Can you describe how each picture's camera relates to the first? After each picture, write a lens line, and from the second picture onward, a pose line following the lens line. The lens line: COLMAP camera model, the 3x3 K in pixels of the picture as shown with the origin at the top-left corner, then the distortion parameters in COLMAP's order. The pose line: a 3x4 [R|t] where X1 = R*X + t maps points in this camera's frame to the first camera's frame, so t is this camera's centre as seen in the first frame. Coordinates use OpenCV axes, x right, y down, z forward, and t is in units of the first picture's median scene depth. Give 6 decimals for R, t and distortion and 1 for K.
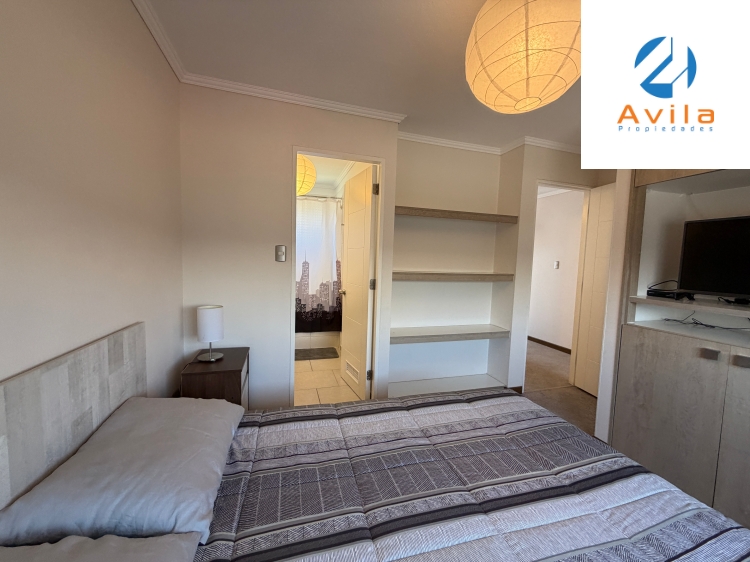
lens RADIAL K [[297.6, 0, 373.8], [0, 297.6, 282.7], [0, 0, 1]] dist [-0.000209, 0.000001]
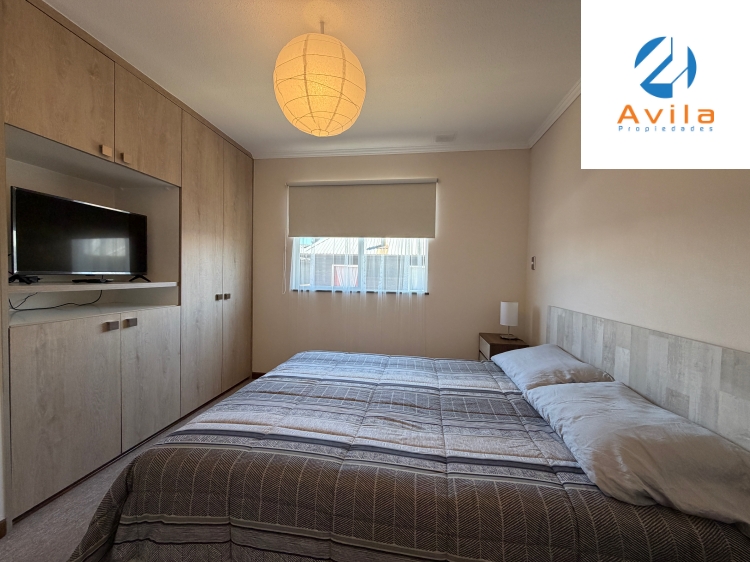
lens RADIAL K [[297.6, 0, 373.8], [0, 297.6, 282.7], [0, 0, 1]] dist [-0.000209, 0.000001]
pose [[-0.903399, -0.062384, 0.424239, -0.267298], [-0.016646, 0.993717, 0.110679, -0.072979], [-0.428478, 0.092925, -0.898761, 1.857094]]
